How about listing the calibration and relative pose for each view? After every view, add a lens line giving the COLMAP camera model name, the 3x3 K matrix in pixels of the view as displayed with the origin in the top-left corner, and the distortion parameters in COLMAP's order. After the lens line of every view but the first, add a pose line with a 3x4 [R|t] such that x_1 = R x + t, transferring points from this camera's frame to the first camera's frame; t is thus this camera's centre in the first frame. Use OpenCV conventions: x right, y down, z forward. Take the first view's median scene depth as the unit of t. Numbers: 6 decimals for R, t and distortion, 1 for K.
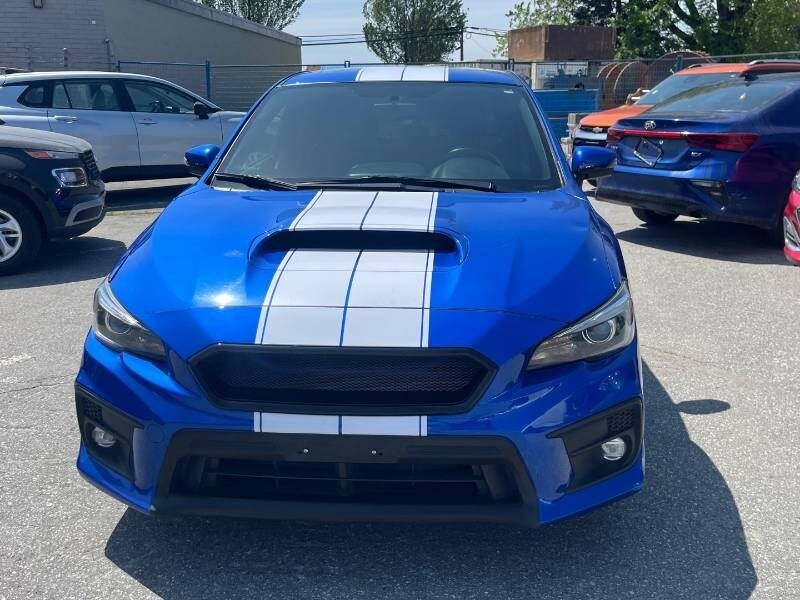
lens RADIAL K [[781.3, 0, 400.0], [0, 781.3, 300.0], [0, 0, 1]] dist [0.016452, 0.004183]
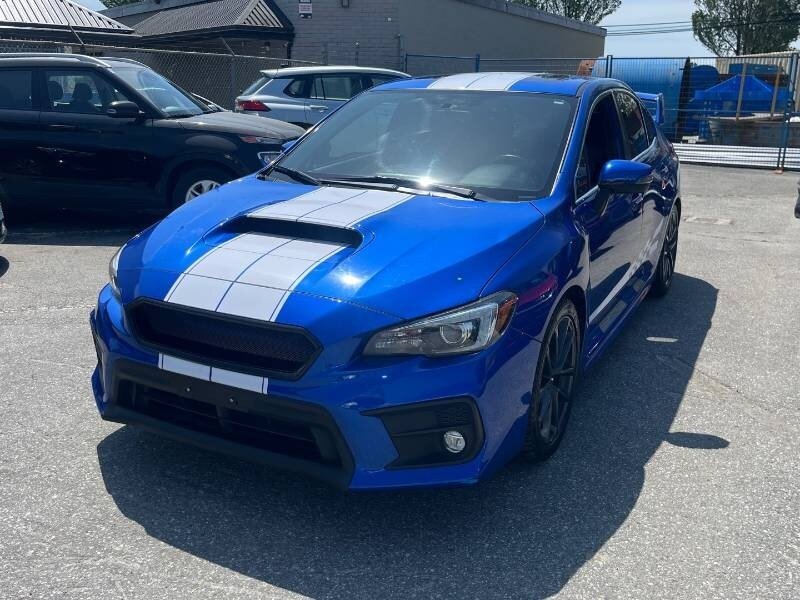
lens RADIAL K [[781.3, 0, 400.0], [0, 781.3, 300.0], [0, 0, 1]] dist [0.016452, 0.004183]
pose [[0.909693, 0.128863, -0.394782, 0.562076], [-0.122612, 0.991602, 0.041140, -0.038511], [0.396768, 0.010981, 0.917853, -0.028546]]
